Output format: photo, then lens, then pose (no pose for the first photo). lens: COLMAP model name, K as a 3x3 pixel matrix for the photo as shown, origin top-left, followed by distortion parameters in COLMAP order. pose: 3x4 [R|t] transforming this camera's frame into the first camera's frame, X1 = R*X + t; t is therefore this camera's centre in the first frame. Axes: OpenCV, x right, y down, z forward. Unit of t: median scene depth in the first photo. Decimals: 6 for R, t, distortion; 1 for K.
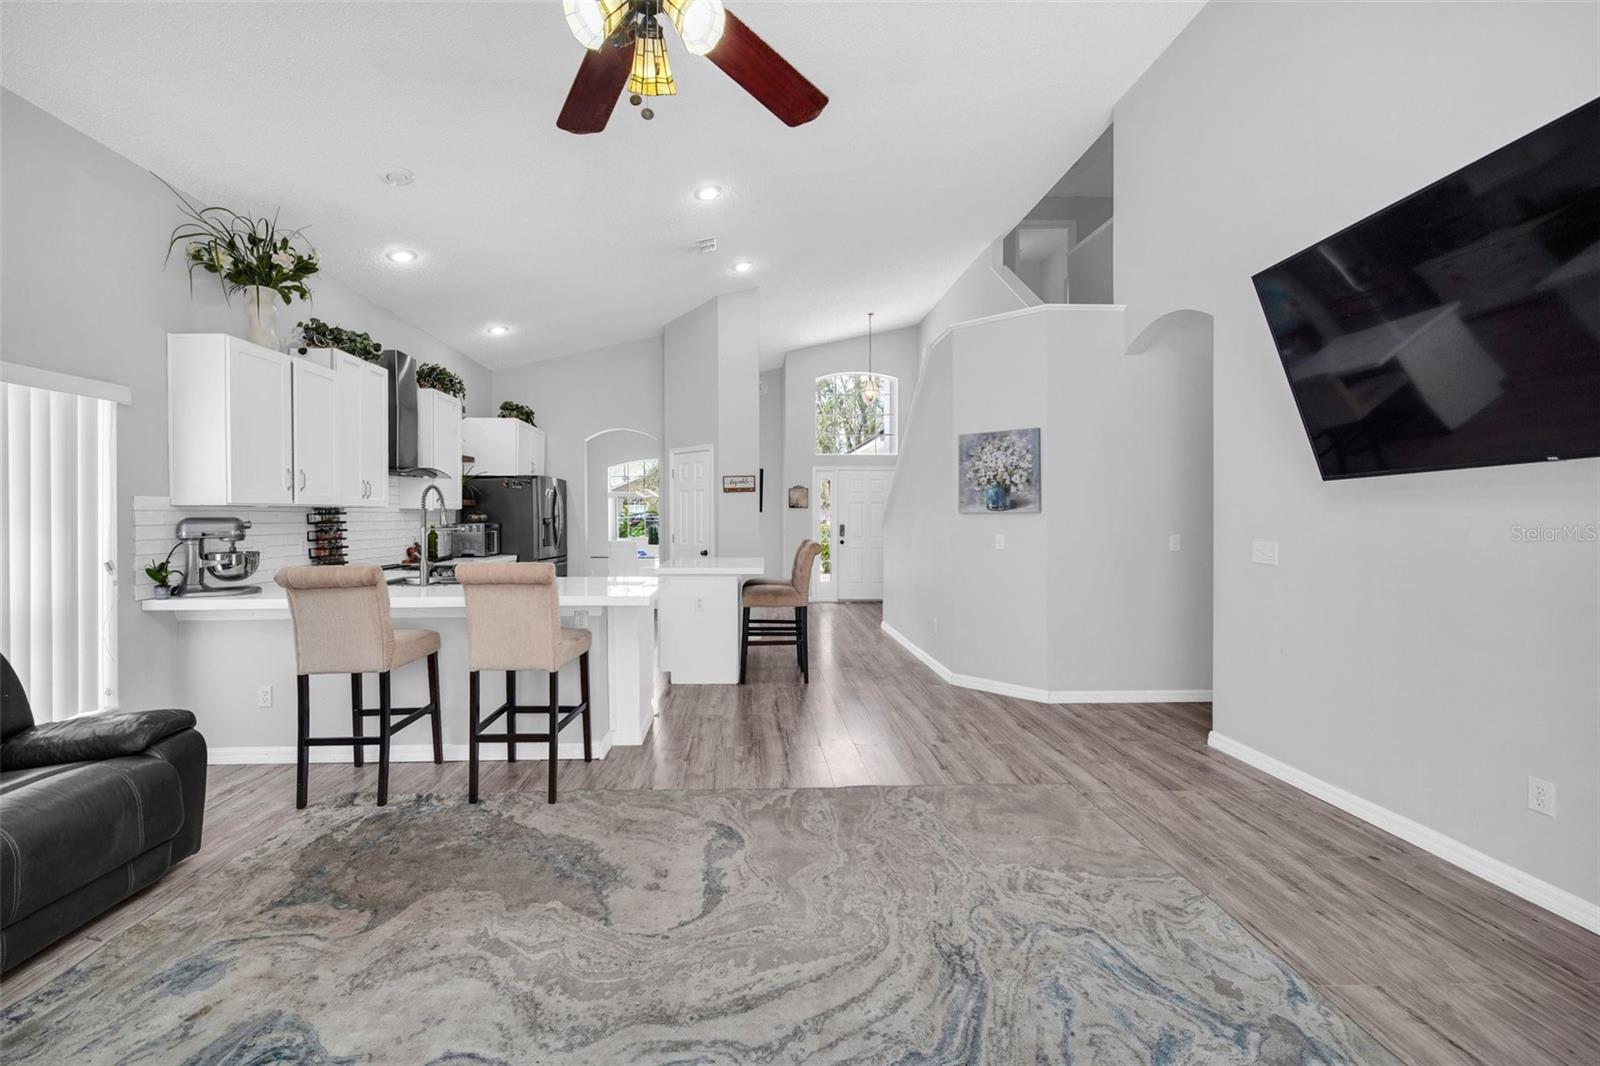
lens RADIAL K [[643.4, 0, 760.7], [0, 643.4, 518.0], [0, 0, 1]] dist [-0.003022, -0.000485]
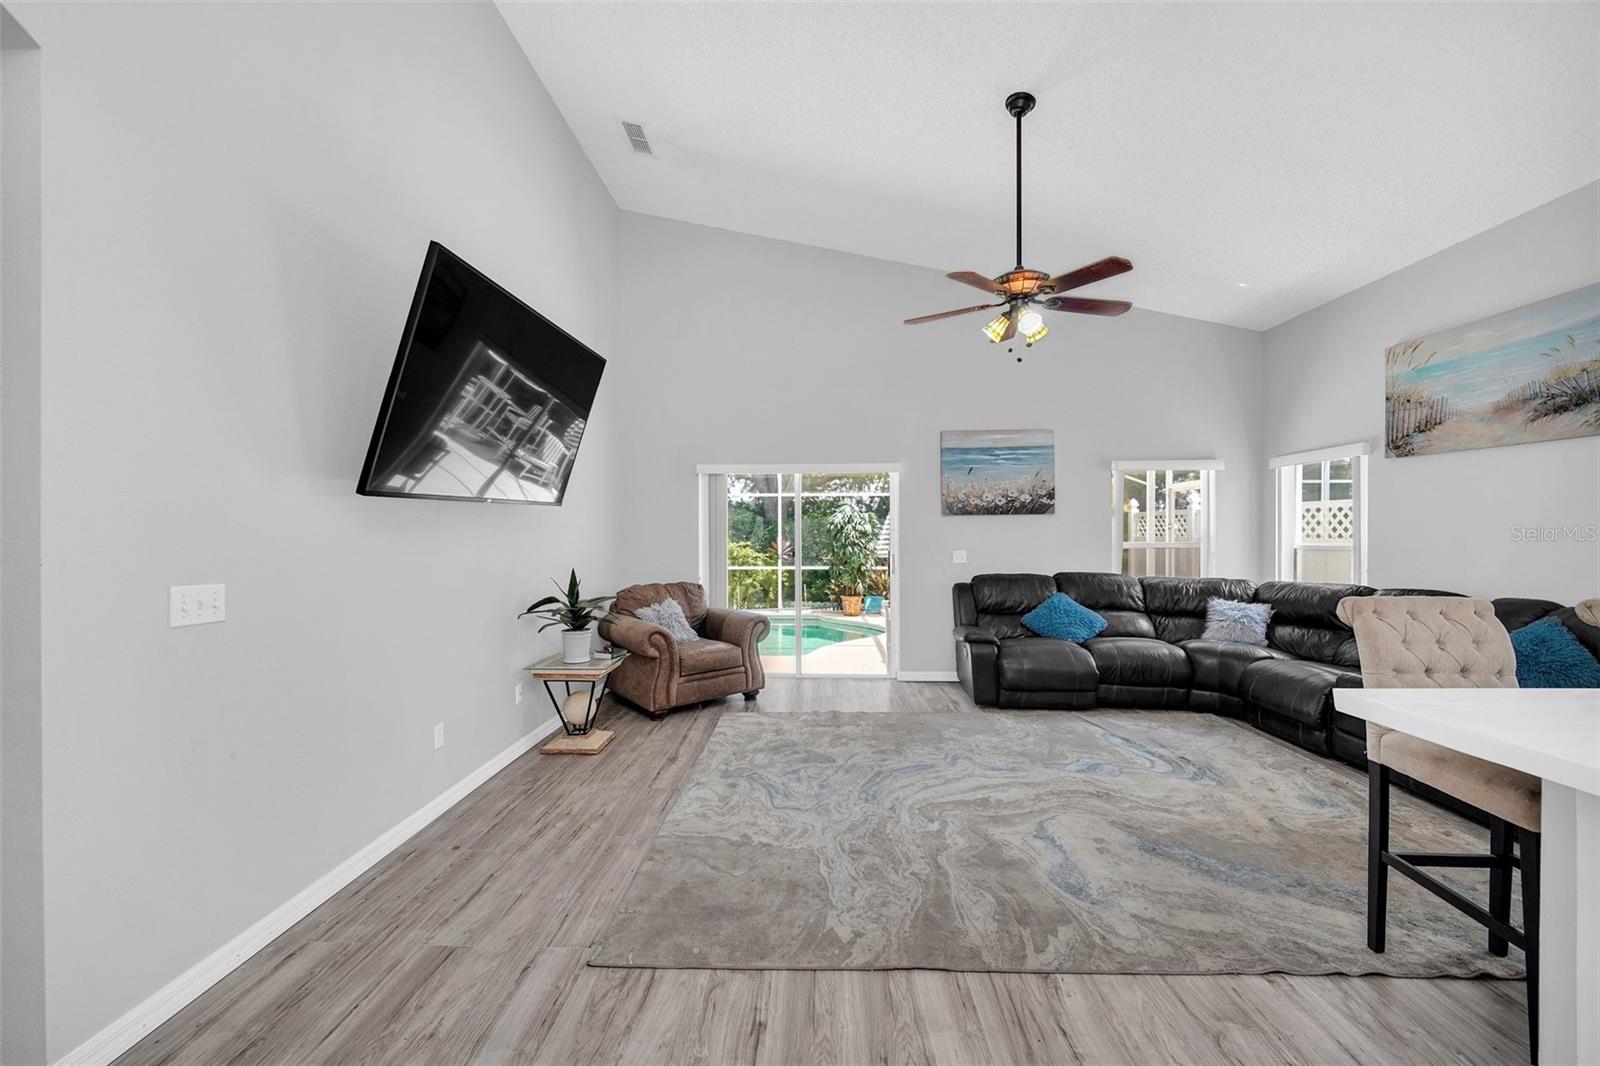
lens RADIAL K [[630.5, 0, 794.0], [0, 630.5, 536.0], [0, 0, 1]] dist [-0.001616, -0.000074]
pose [[-0.998048, 0.005904, 0.062174, 0.246642], [0.006280, 0.999963, 0.005851, -0.008397], [-0.062137, 0.006230, -0.998048, 1.658325]]
